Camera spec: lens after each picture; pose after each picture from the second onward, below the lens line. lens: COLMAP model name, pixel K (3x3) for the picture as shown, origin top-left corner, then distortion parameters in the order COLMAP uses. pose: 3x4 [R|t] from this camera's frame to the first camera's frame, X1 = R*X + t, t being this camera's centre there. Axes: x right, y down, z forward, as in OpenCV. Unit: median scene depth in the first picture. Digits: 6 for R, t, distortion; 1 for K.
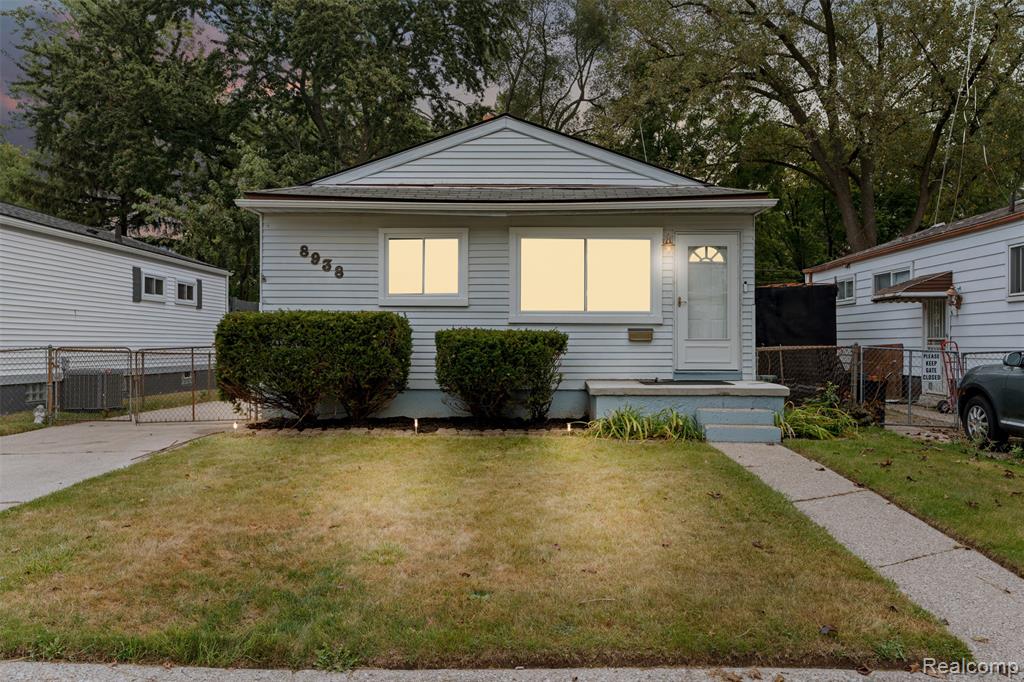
lens RADIAL K [[785.6, 0, 511.6], [0, 785.6, 337.3], [0, 0, 1]] dist [-0.004693, -0.002247]
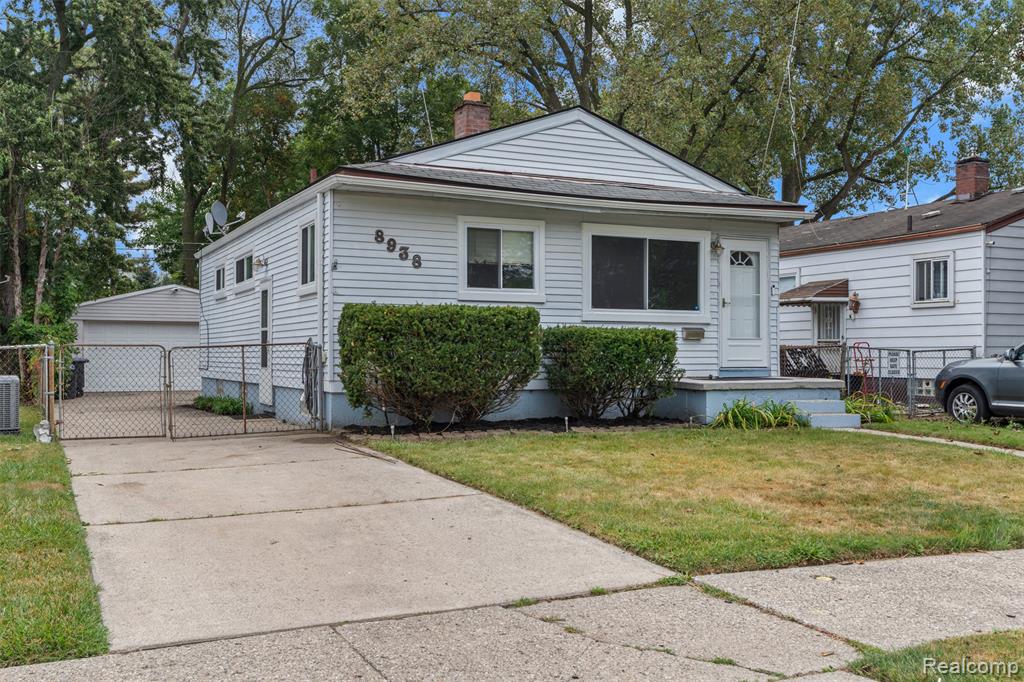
lens RADIAL K [[1005.2, 0, 512.8], [0, 1005.2, 346.6], [0, 0, 1]] dist [-0.004236, 0.000000]
pose [[0.894080, 0.001548, 0.447905, -0.638301], [-0.003791, 0.999984, 0.004113, 0.009238], [-0.447892, -0.005375, 0.894072, -0.079108]]
